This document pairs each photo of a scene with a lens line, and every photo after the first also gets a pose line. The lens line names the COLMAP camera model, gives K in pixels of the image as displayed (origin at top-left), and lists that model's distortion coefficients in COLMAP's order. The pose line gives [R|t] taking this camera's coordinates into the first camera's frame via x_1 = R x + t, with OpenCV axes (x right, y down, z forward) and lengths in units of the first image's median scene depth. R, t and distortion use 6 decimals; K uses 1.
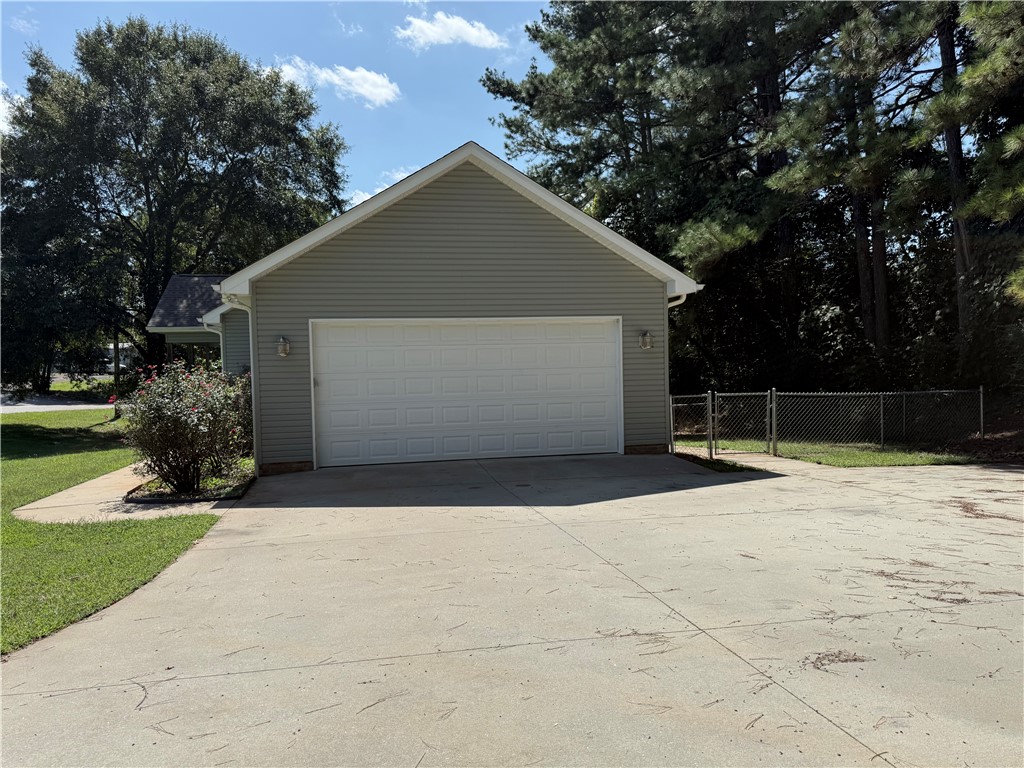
lens RADIAL K [[723.0, 0, 508.8], [0, 723.0, 382.9], [0, 0, 1]] dist [0.048154, -0.026674]
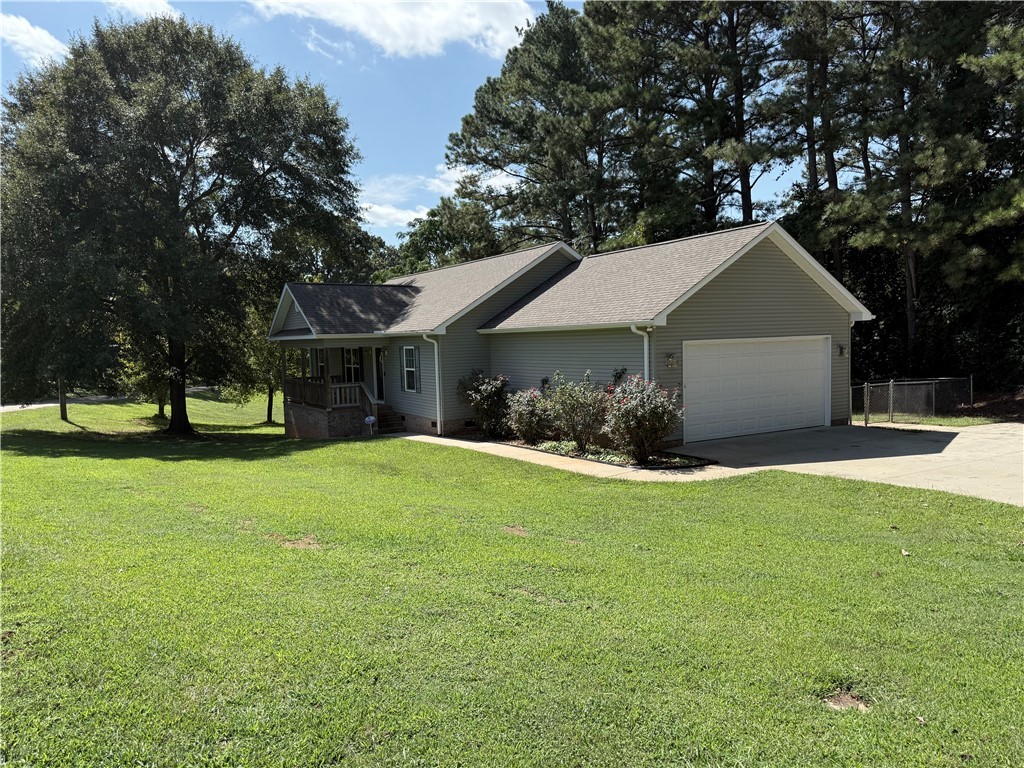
lens RADIAL K [[723.0, 0, 508.8], [0, 723.0, 382.9], [0, 0, 1]] dist [0.048154, -0.026674]
pose [[0.945616, -0.024899, 0.324331, -0.965520], [0.017879, 0.999537, 0.024608, -0.041765], [-0.324794, -0.017471, 0.945623, -0.227918]]
